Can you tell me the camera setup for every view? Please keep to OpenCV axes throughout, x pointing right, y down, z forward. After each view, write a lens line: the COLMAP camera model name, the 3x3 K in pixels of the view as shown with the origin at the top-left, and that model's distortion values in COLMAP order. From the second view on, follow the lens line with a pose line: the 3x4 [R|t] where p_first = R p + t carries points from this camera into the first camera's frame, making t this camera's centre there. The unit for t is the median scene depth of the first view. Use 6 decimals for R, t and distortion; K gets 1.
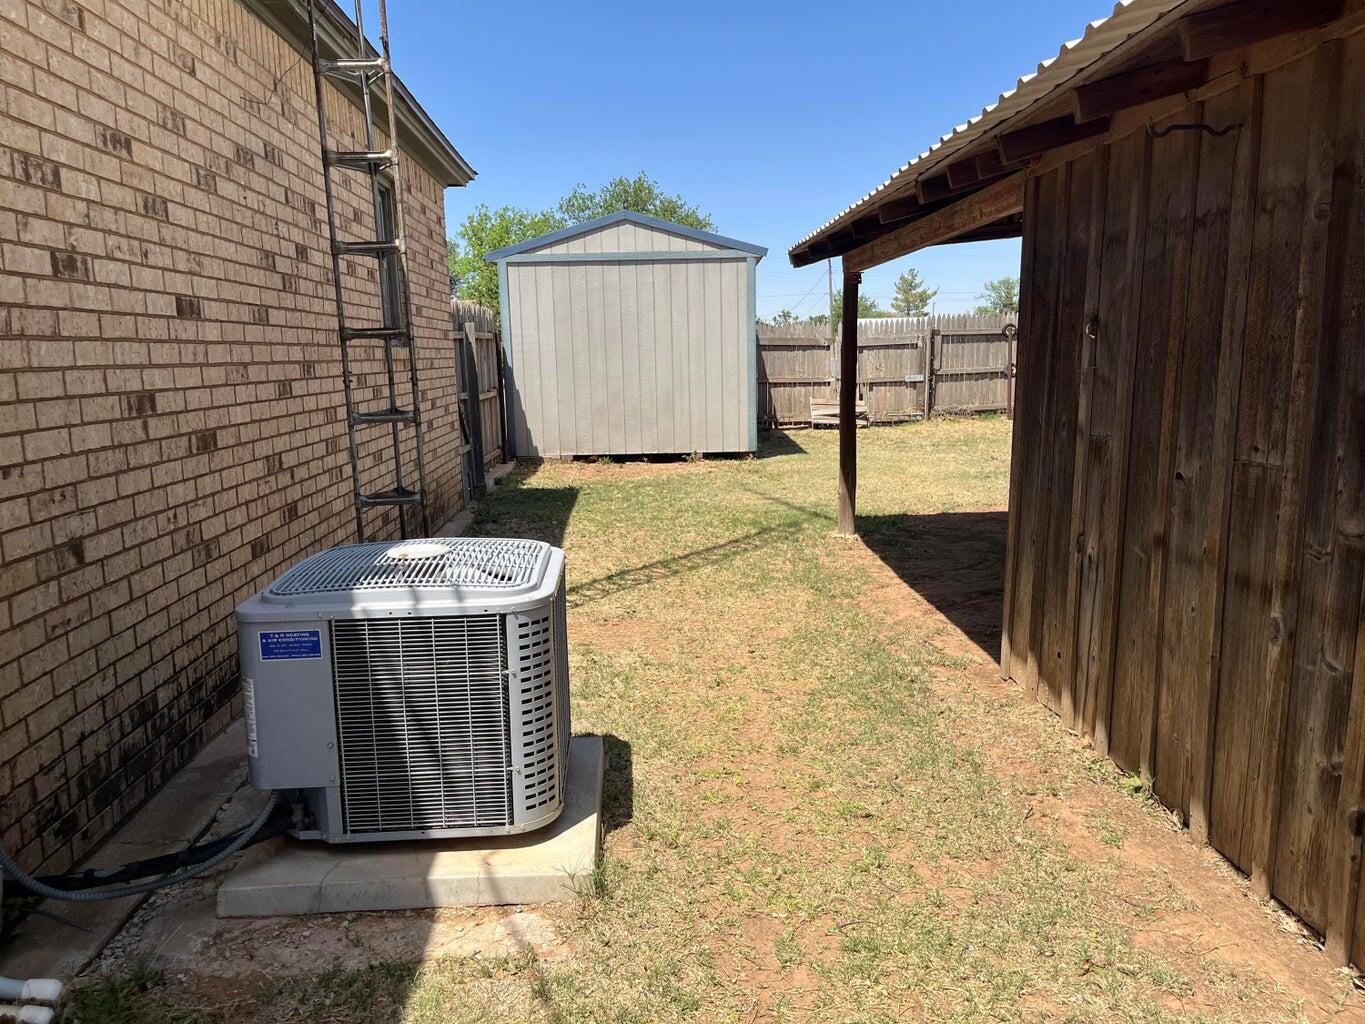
lens RADIAL K [[1024.8, 0, 682.0], [0, 1024.8, 516.4], [0, 0, 1]] dist [0.043557, 0.001384]
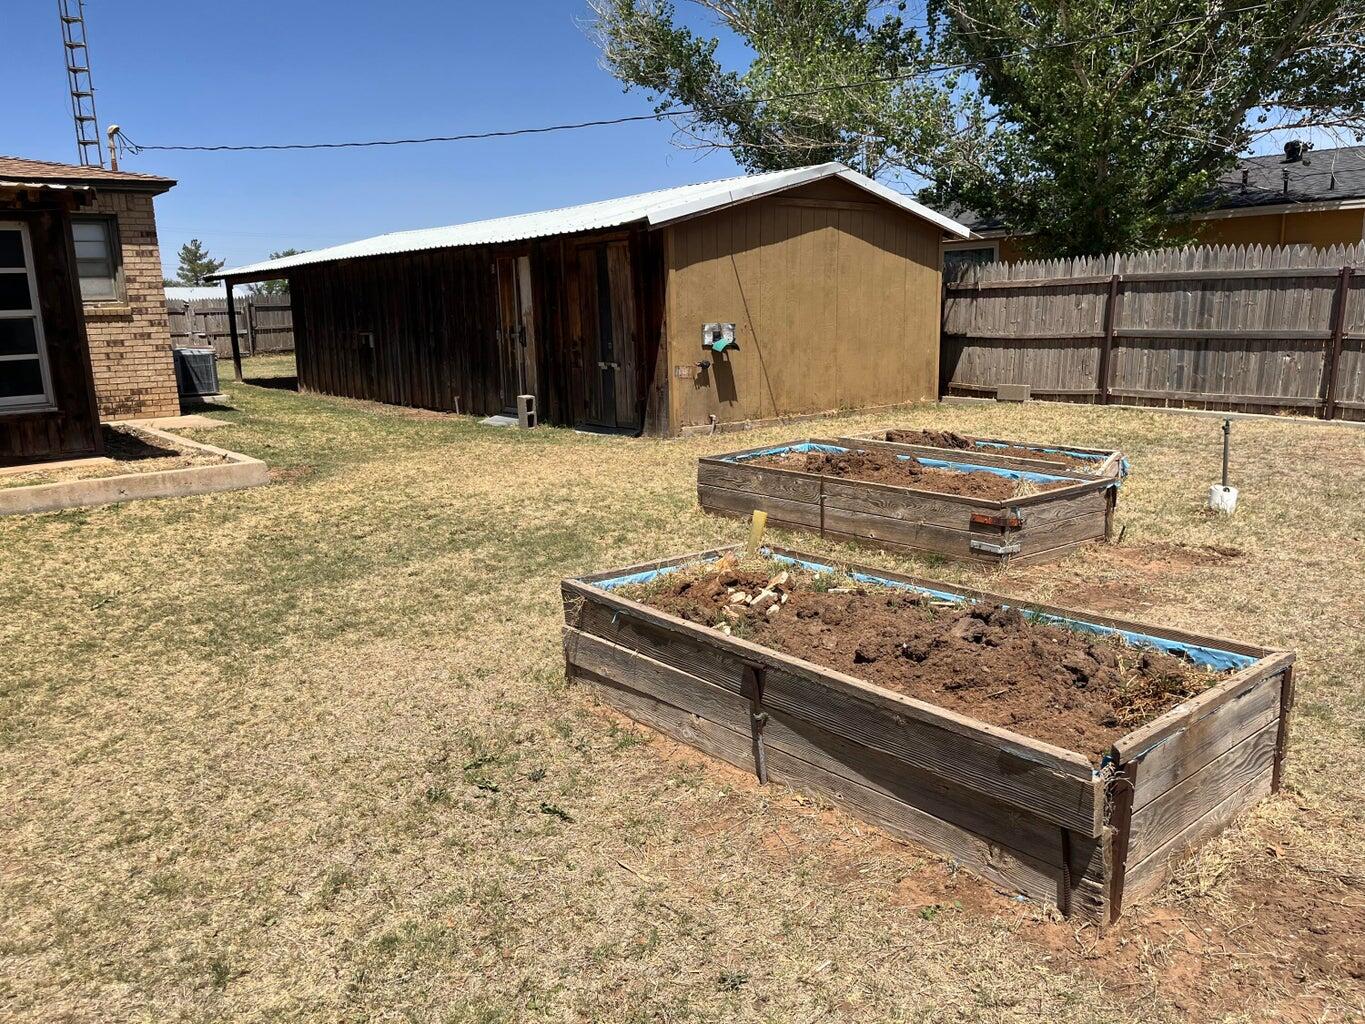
lens RADIAL K [[1024.8, 0, 681.6], [0, 1024.8, 510.5], [0, 0, 1]] dist [0.043557, 0.001384]
pose [[0.796839, -0.120031, 0.592148, -0.248260], [0.106668, 0.992621, 0.057667, 0.141538], [-0.594701, 0.017212, 0.803763, -0.825157]]
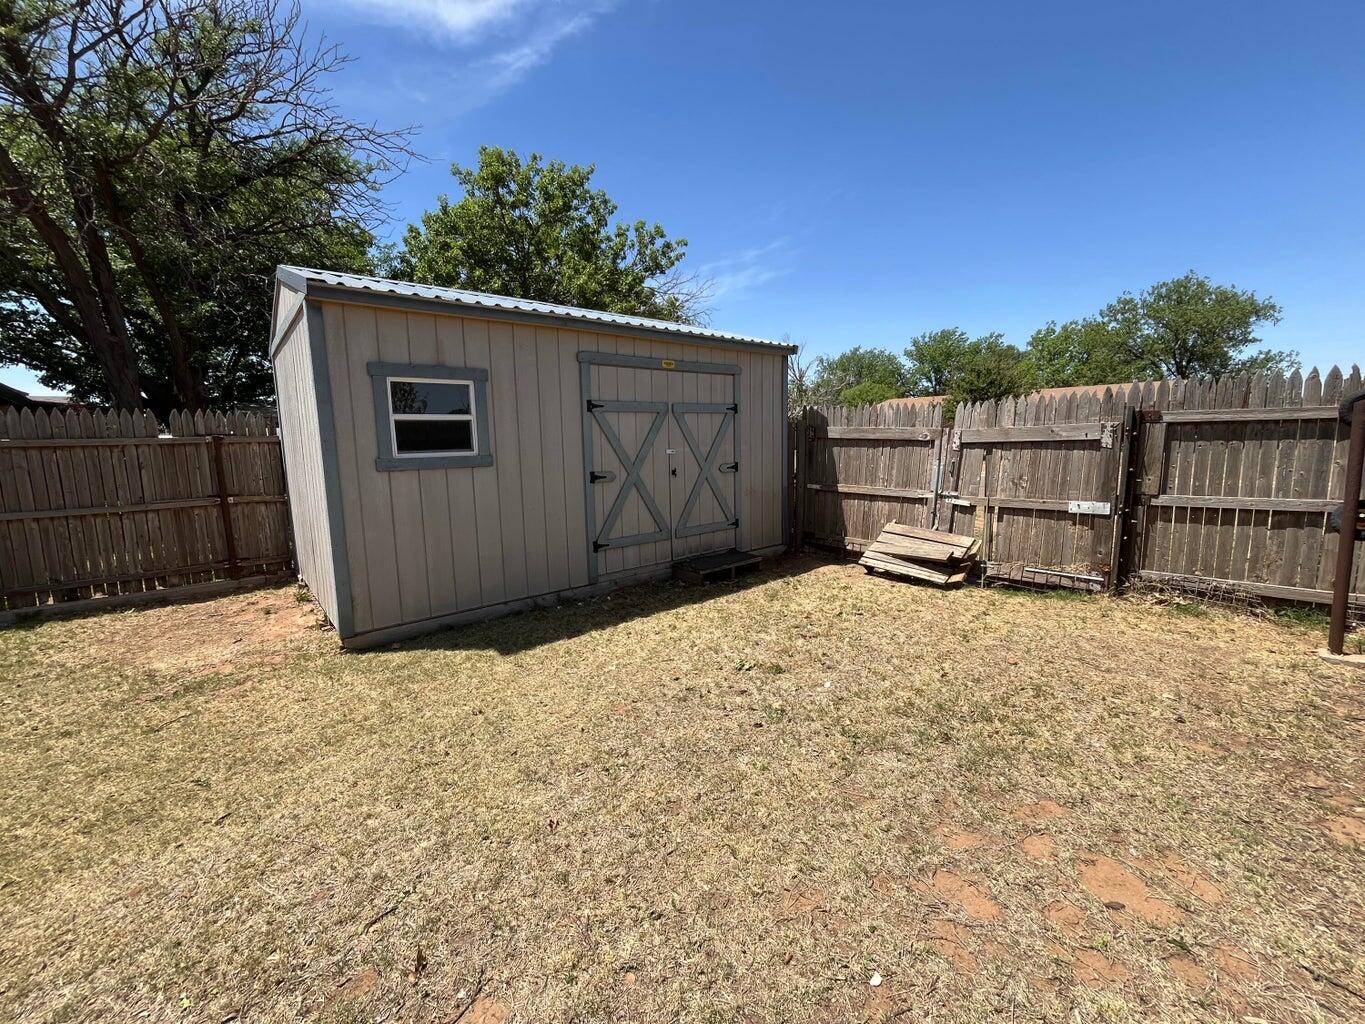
lens RADIAL K [[557.2, 0, 683.1], [0, 557.2, 509.5], [0, 0, 1]] dist [-0.006457, 0.000747]
pose [[0.643585, 0.110925, -0.757294, 0.302806], [-0.118473, 0.991955, 0.044613, -0.121878], [0.756150, 0.061007, 0.651549, 0.668582]]
